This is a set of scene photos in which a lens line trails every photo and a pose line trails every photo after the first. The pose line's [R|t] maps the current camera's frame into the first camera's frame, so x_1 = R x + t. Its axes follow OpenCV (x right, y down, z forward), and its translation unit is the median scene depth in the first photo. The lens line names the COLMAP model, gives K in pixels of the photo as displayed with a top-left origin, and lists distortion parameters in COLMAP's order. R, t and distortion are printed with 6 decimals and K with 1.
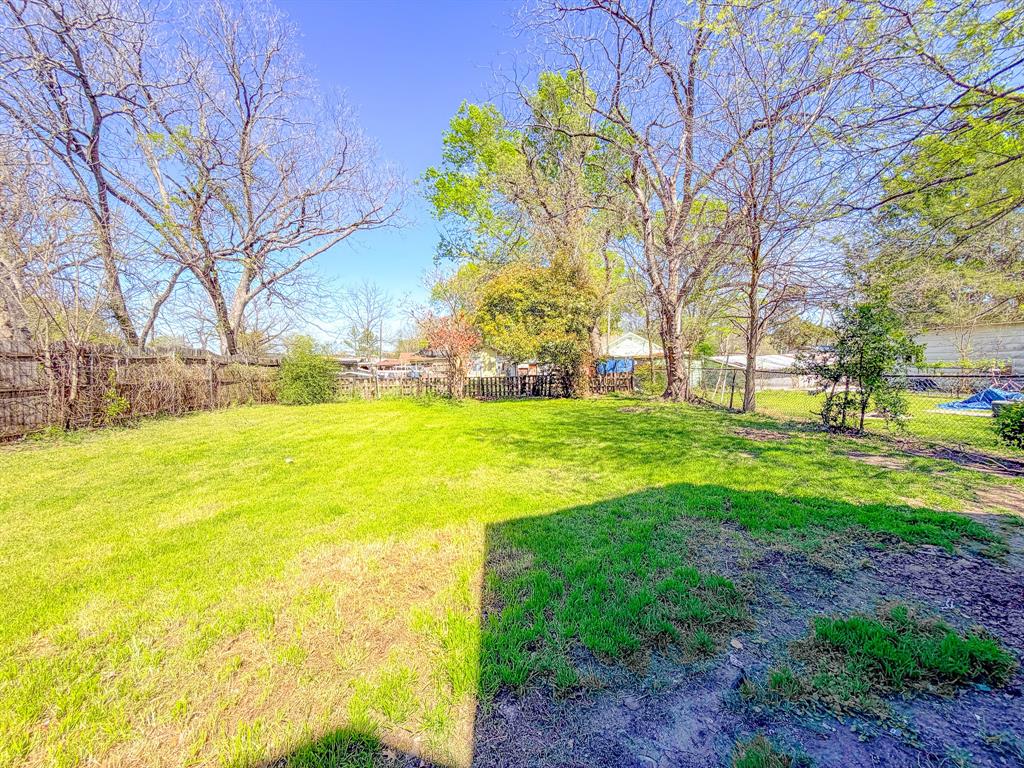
lens RADIAL K [[430.4, 0, 510.8], [0, 430.4, 383.6], [0, 0, 1]] dist [0.000319, -0.000318]
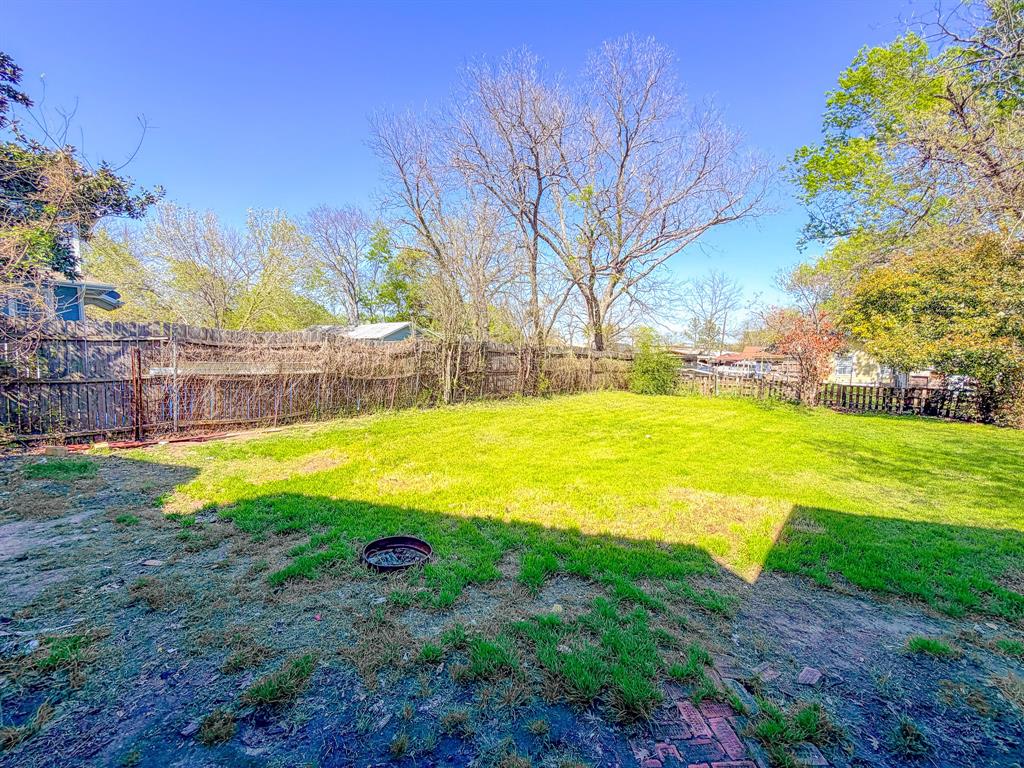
lens RADIAL K [[430.4, 0, 510.8], [0, 430.4, 383.6], [0, 0, 1]] dist [0.000319, -0.000318]
pose [[0.733129, 0.094301, -0.673520, 0.028581], [-0.080439, 0.995412, 0.051812, -0.009773], [0.675316, 0.016193, 0.737350, -0.109551]]
